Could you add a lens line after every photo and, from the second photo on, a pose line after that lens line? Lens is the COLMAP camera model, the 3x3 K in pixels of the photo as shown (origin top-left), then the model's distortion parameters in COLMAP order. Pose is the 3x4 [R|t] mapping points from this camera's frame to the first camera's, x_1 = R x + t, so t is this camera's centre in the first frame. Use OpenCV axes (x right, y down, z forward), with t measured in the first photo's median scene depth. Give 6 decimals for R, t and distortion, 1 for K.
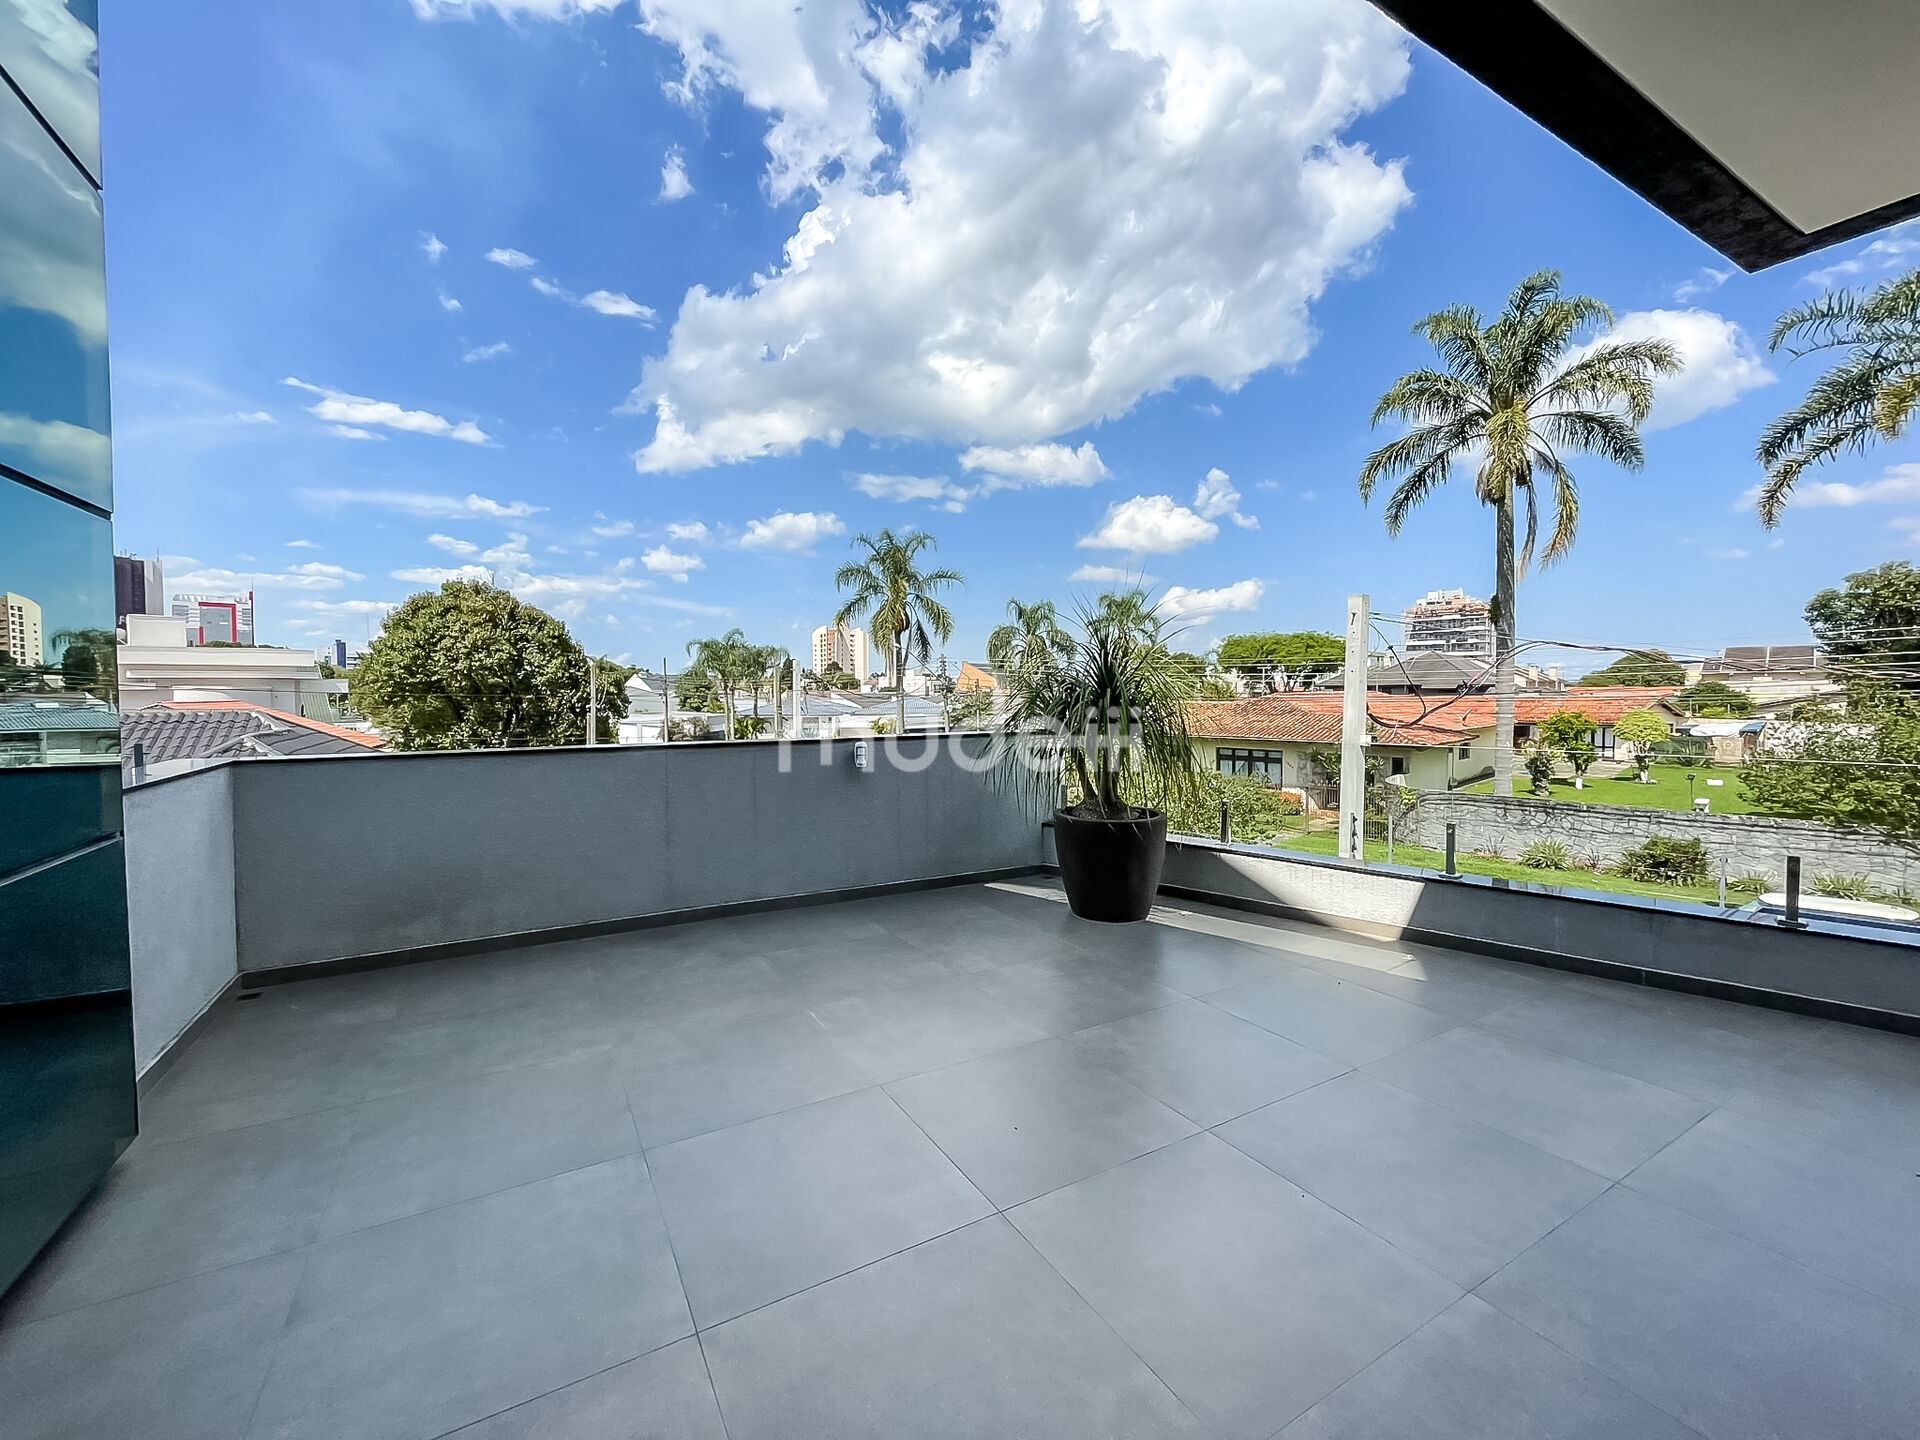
lens RADIAL K [[781.8, 0, 954.3], [0, 781.8, 724.5], [0, 0, 1]] dist [-0.002254, 0.000081]
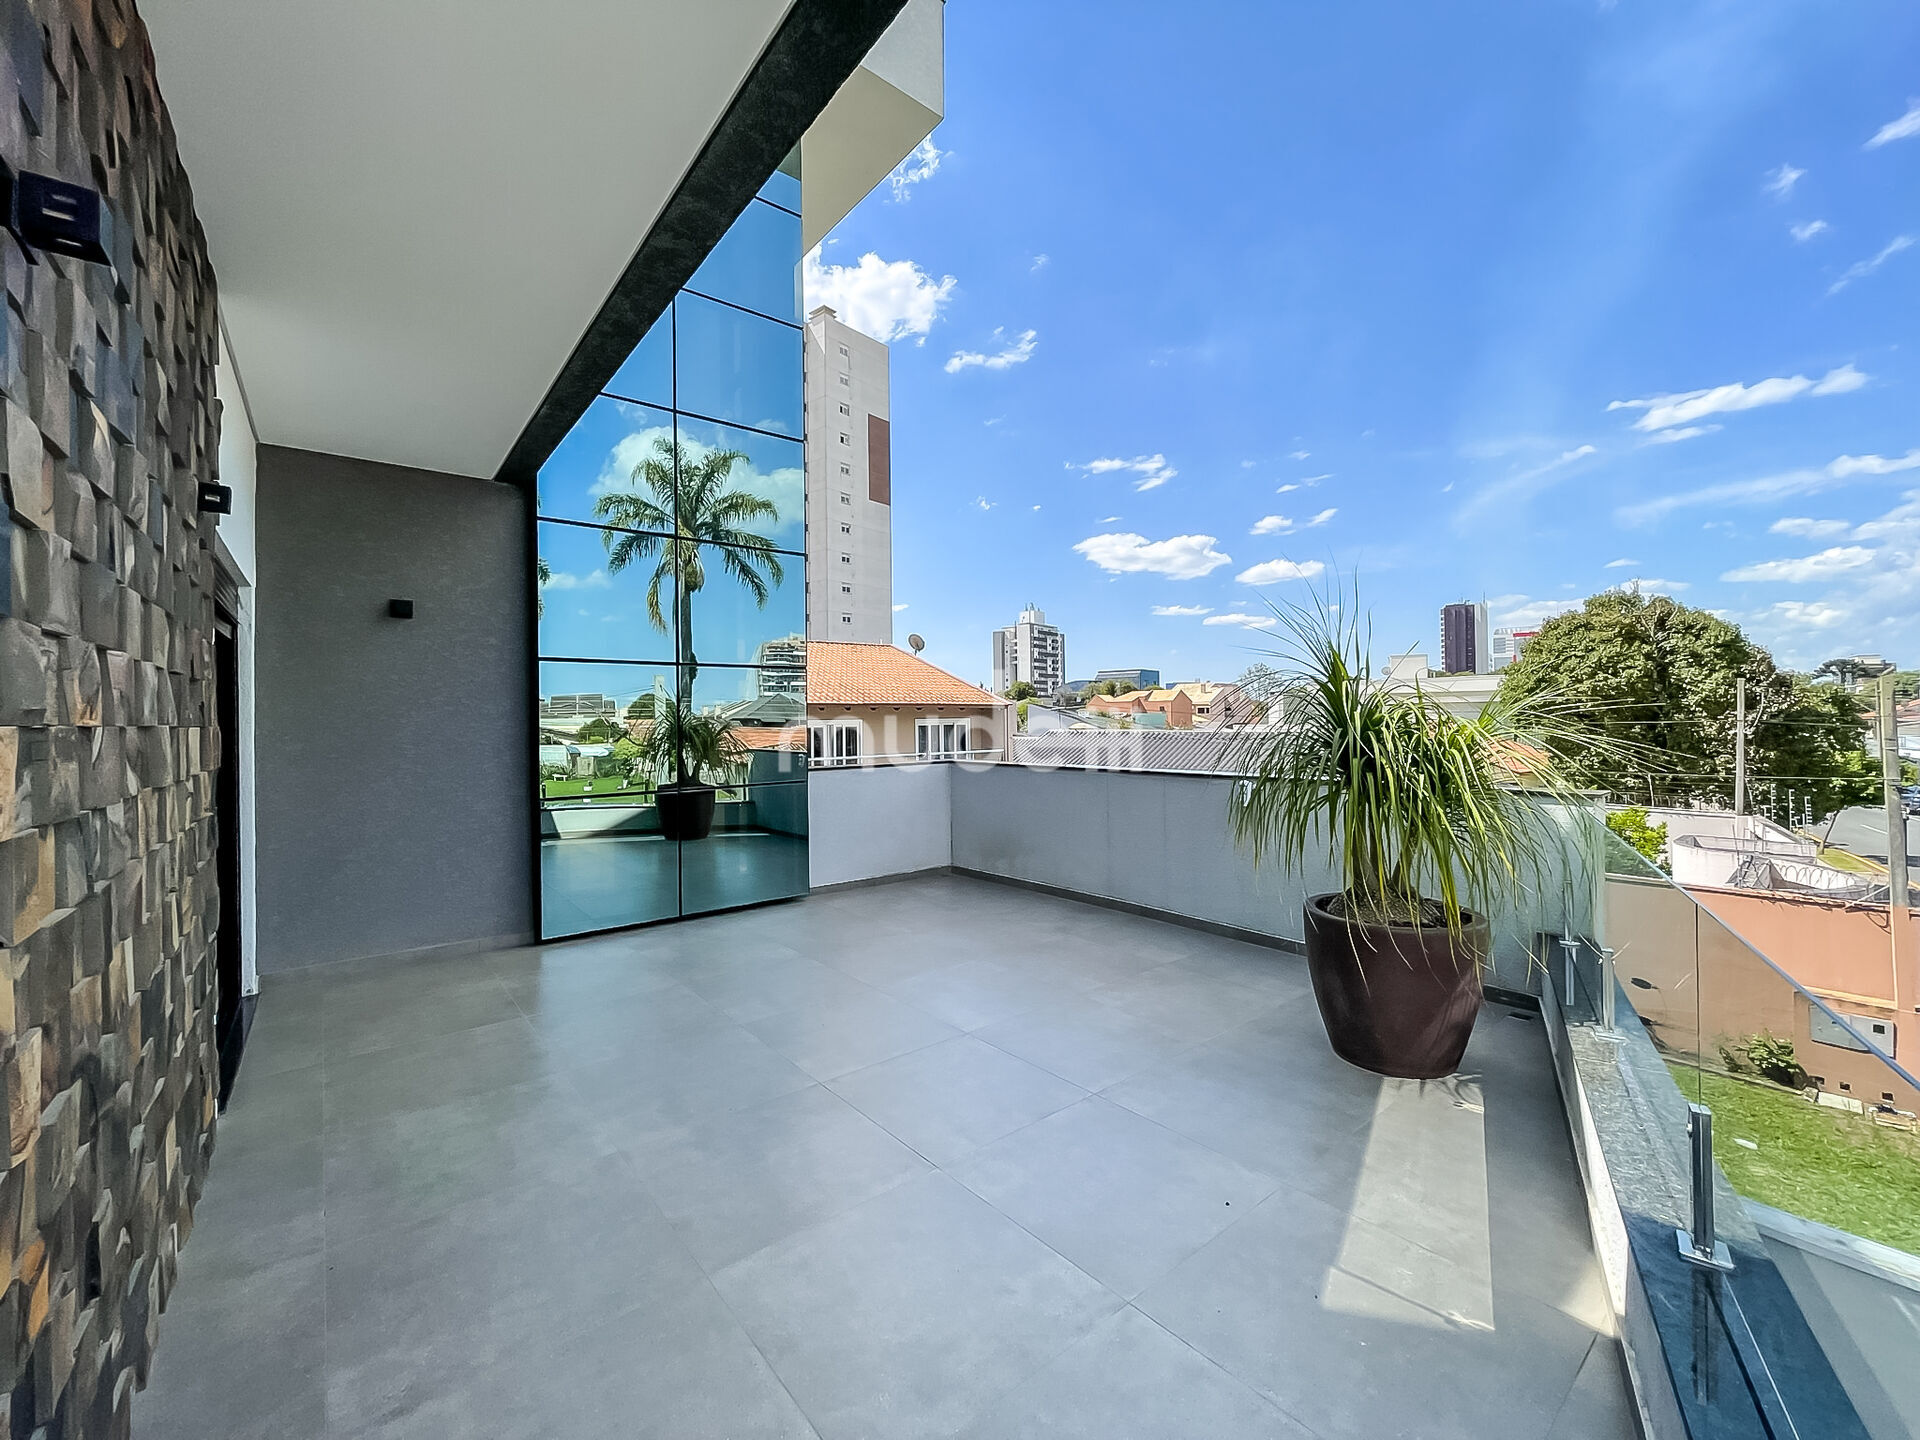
lens RADIAL K [[781.8, 0, 958.6], [0, 781.8, 719.0], [0, 0, 1]] dist [-0.002254, 0.000081]
pose [[0.155810, -0.001392, -0.987786, 0.163595], [-0.029842, 0.999536, -0.006115, -0.007449], [0.987336, 0.030430, 0.155696, 0.102631]]
